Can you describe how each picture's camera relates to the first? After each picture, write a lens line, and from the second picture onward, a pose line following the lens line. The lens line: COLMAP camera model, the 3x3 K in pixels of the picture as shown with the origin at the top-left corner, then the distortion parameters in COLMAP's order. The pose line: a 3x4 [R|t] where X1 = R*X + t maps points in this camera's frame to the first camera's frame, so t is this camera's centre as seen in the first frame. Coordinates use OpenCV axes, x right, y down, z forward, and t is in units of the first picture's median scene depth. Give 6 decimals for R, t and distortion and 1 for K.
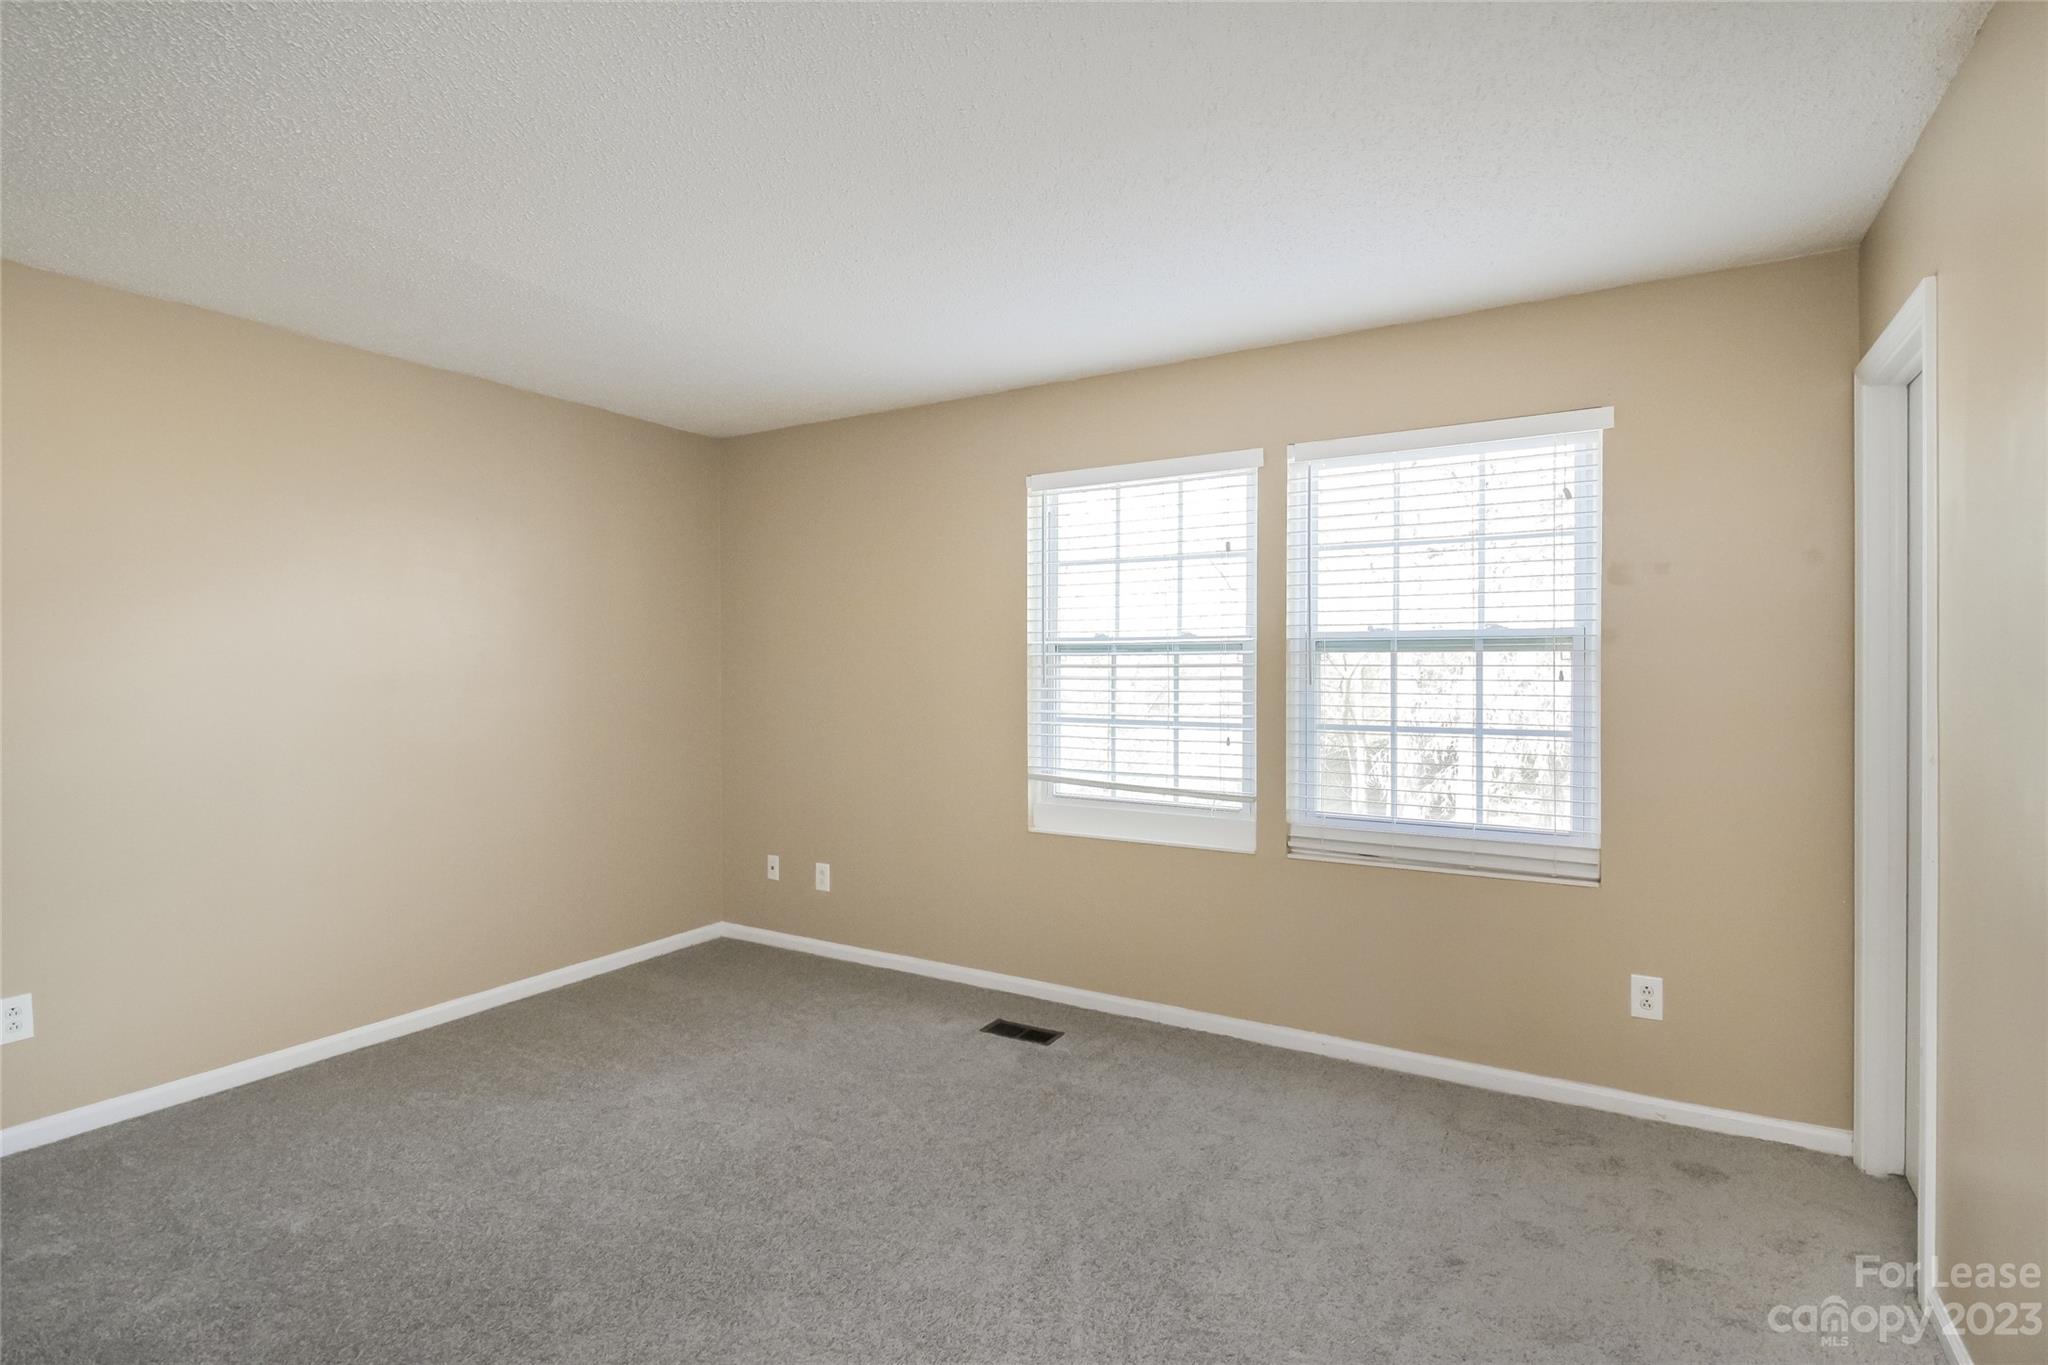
lens RADIAL K [[984.7, 0, 1027.7], [0, 984.7, 669.9], [0, 0, 1]] dist [0.018418, -0.009880]
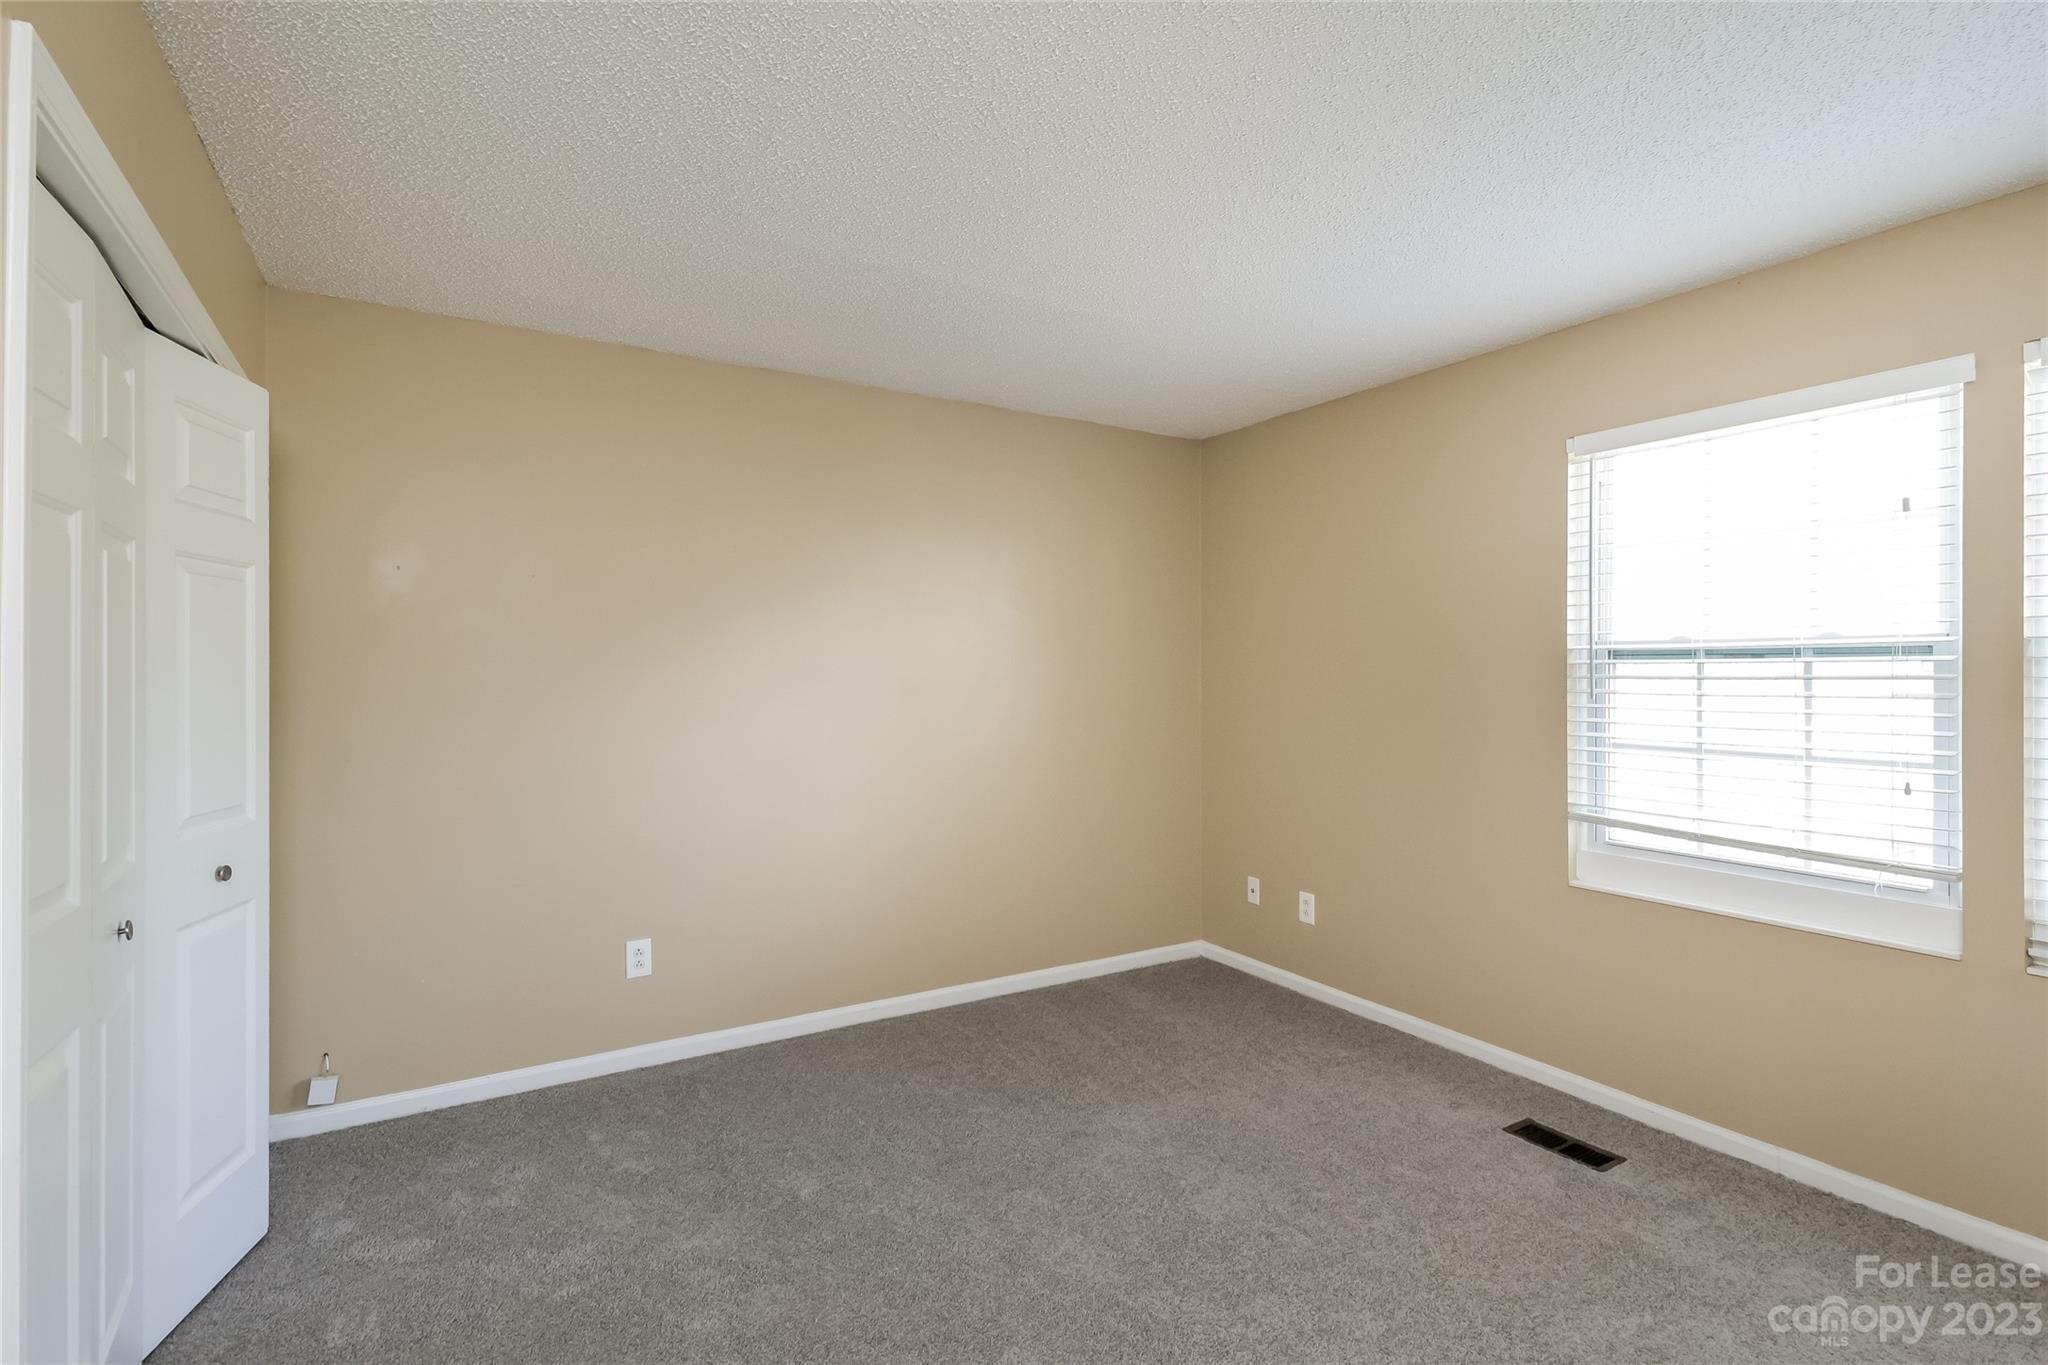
lens RADIAL K [[984.7, 0, 1027.7], [0, 984.7, 669.9], [0, 0, 1]] dist [0.018418, -0.009880]
pose [[0.882801, 0.001494, -0.469744, -0.011862], [-0.005507, 0.999959, -0.007168, -0.001621], [0.469714, 0.008915, 0.882773, 0.107465]]
